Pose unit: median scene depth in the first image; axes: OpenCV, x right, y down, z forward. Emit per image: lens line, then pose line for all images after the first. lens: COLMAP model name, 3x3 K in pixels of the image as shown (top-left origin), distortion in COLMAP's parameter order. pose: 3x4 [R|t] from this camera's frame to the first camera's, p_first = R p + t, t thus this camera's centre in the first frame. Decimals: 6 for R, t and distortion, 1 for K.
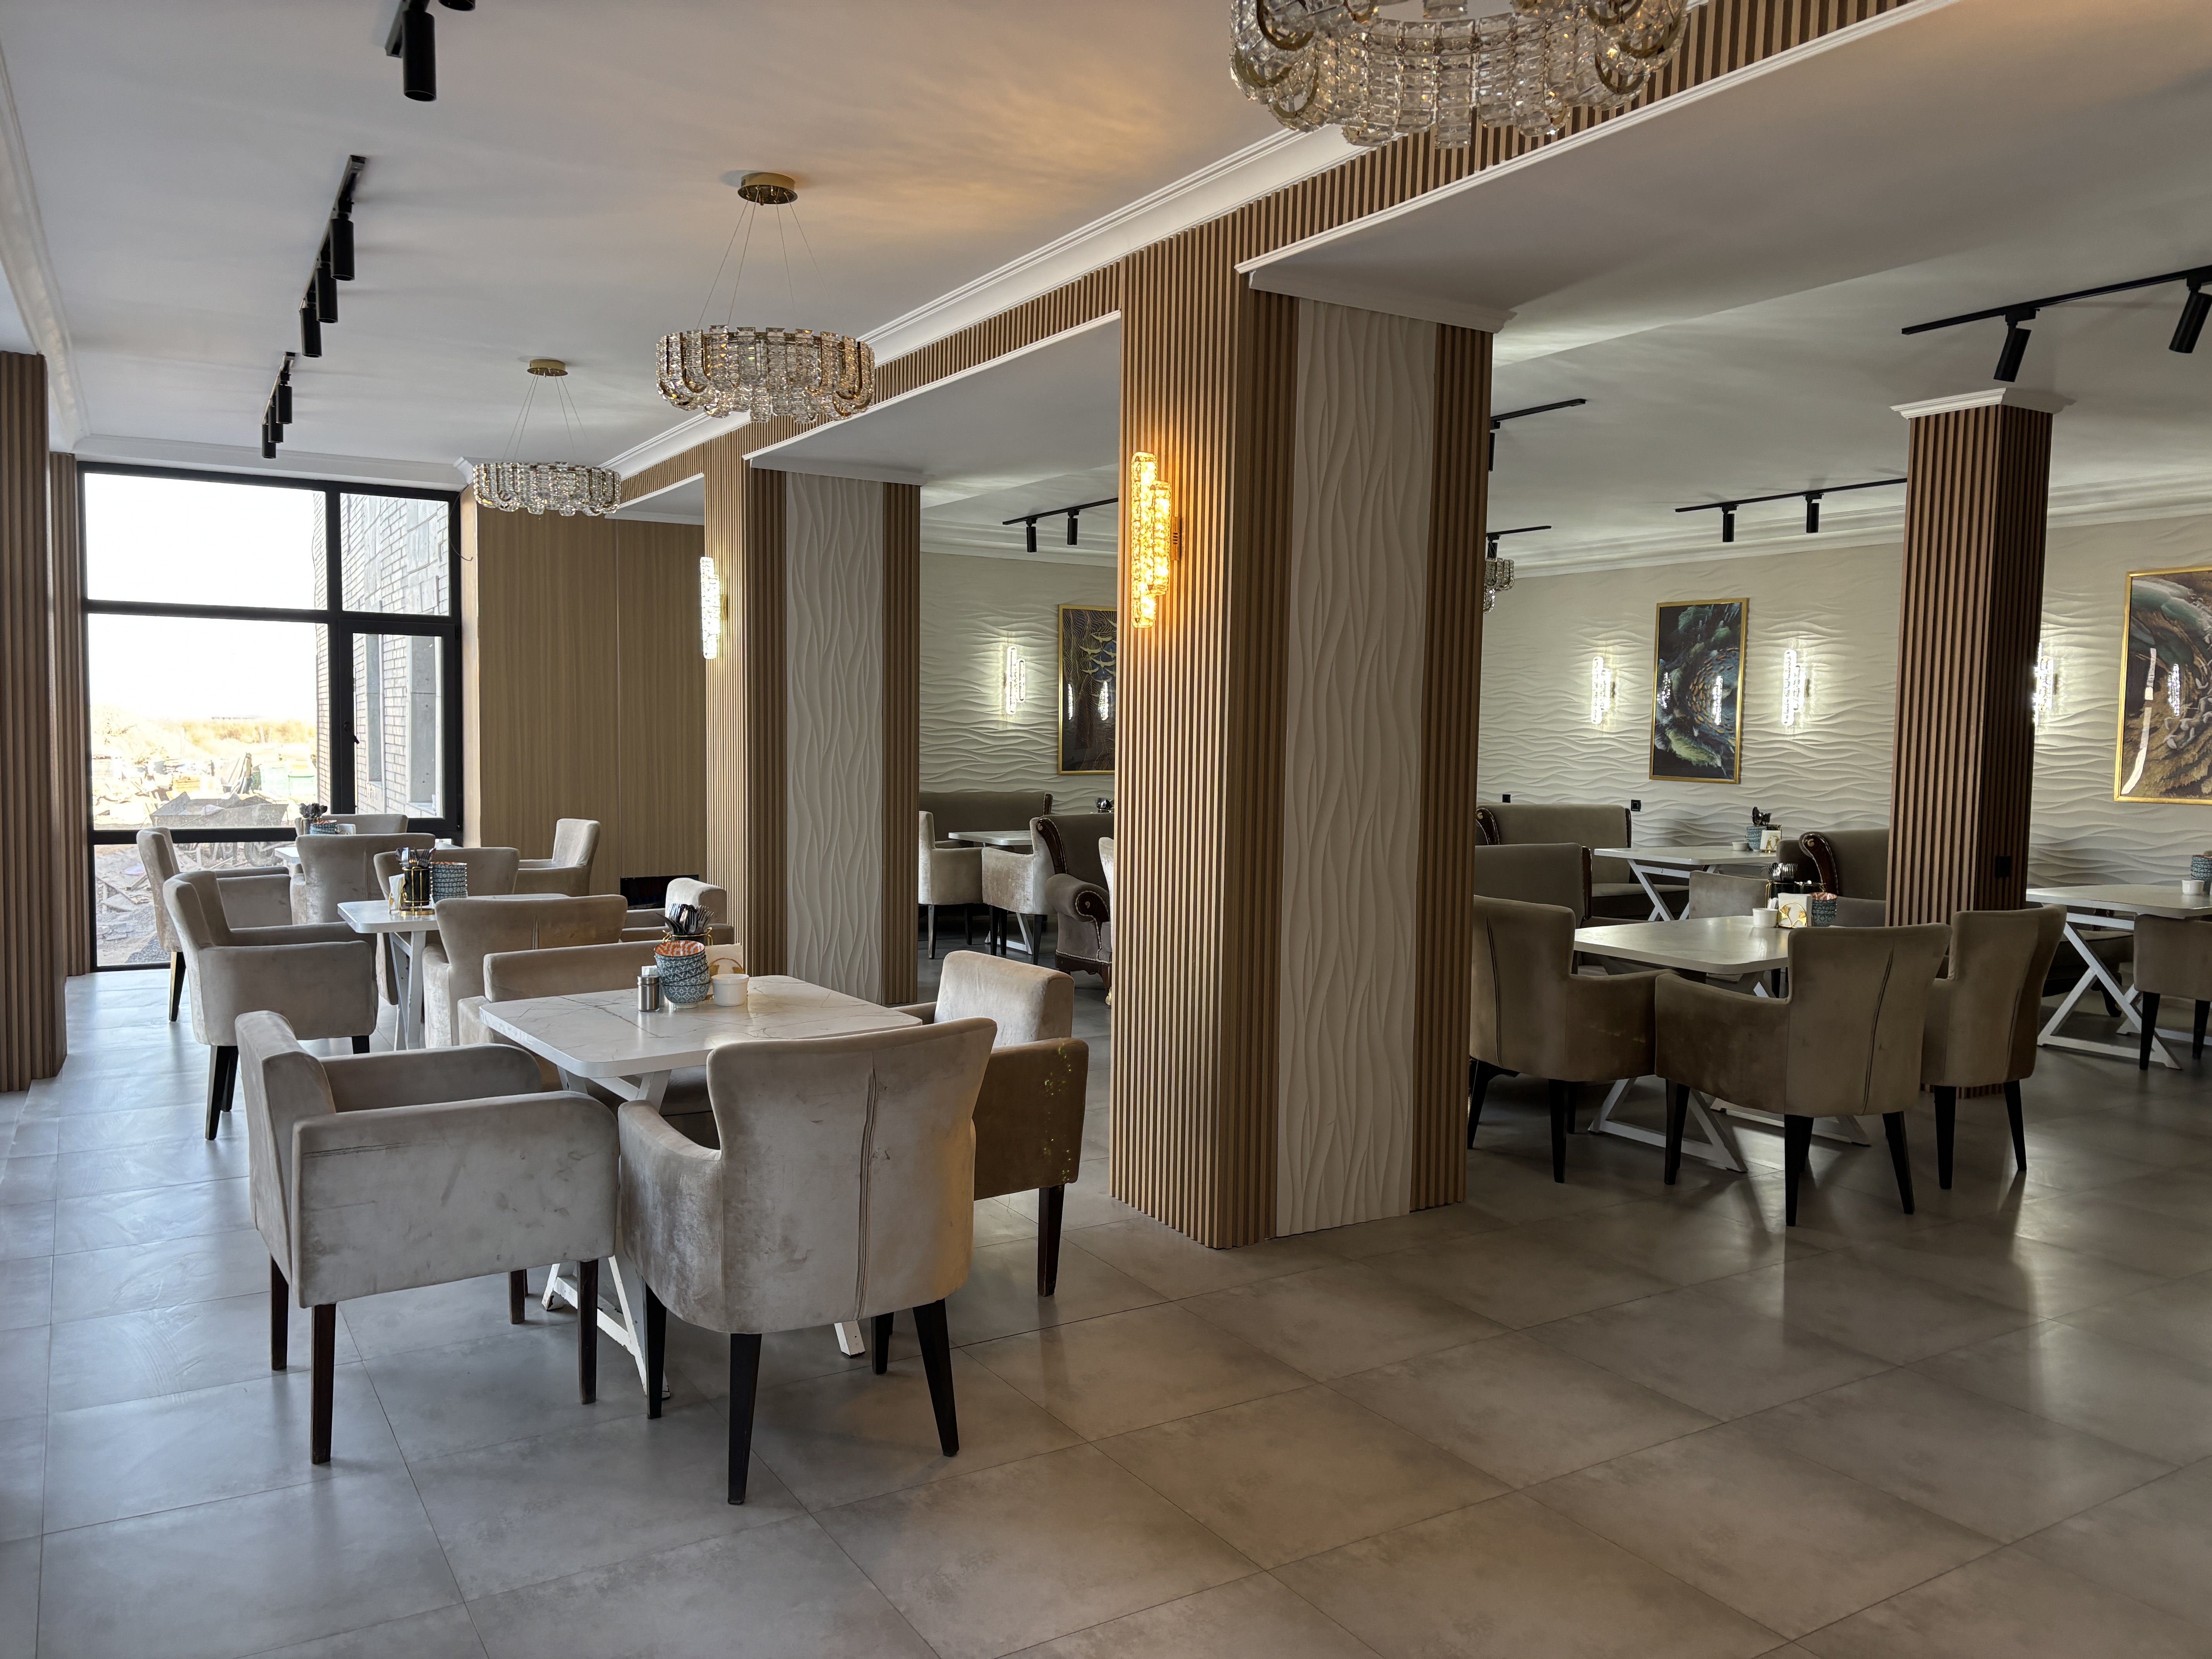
lens RADIAL K [[1659.5, 0, 1126.9], [0, 1659.5, 823.4], [0, 0, 1]] dist [0.026259, -0.015836]
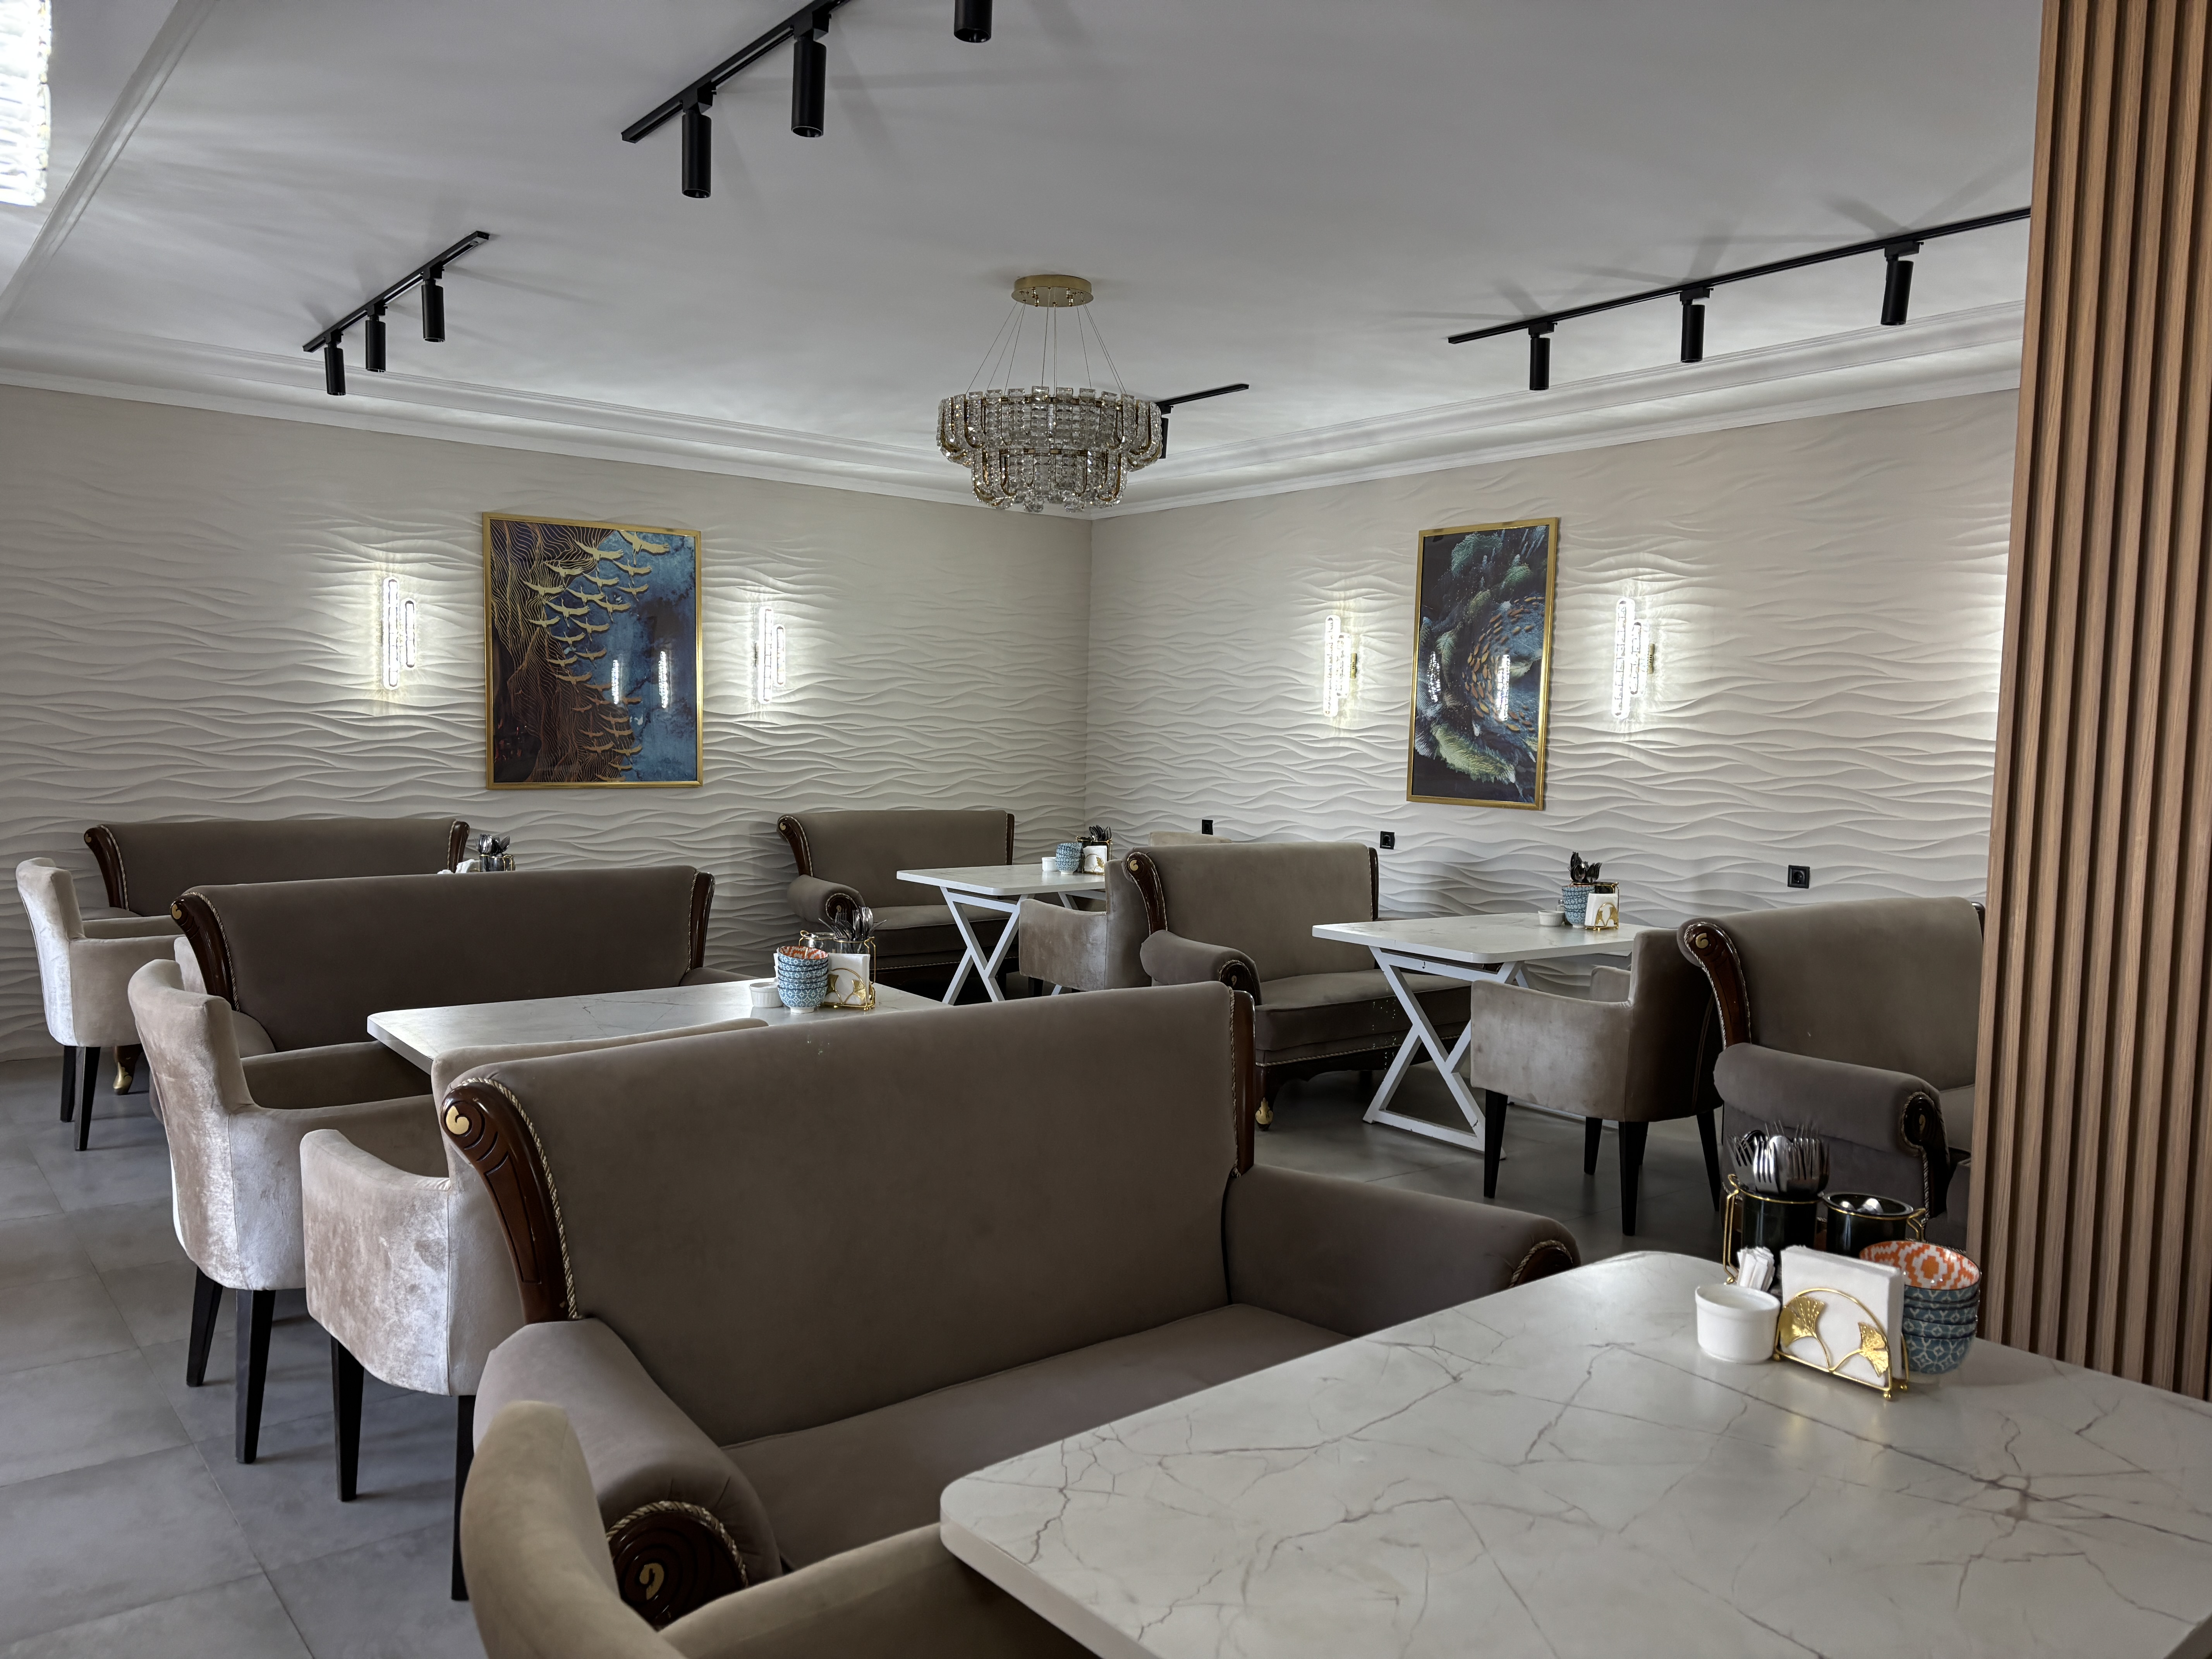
lens RADIAL K [[1659.5, 0, 1090.3], [0, 1659.5, 836.2], [0, 0, 1]] dist [0.026259, -0.015836]
pose [[0.994079, 0.002278, 0.108633, 0.123332], [-0.003109, 0.999967, 0.007474, -0.017801], [-0.108613, -0.007767, 0.994054, 0.376621]]
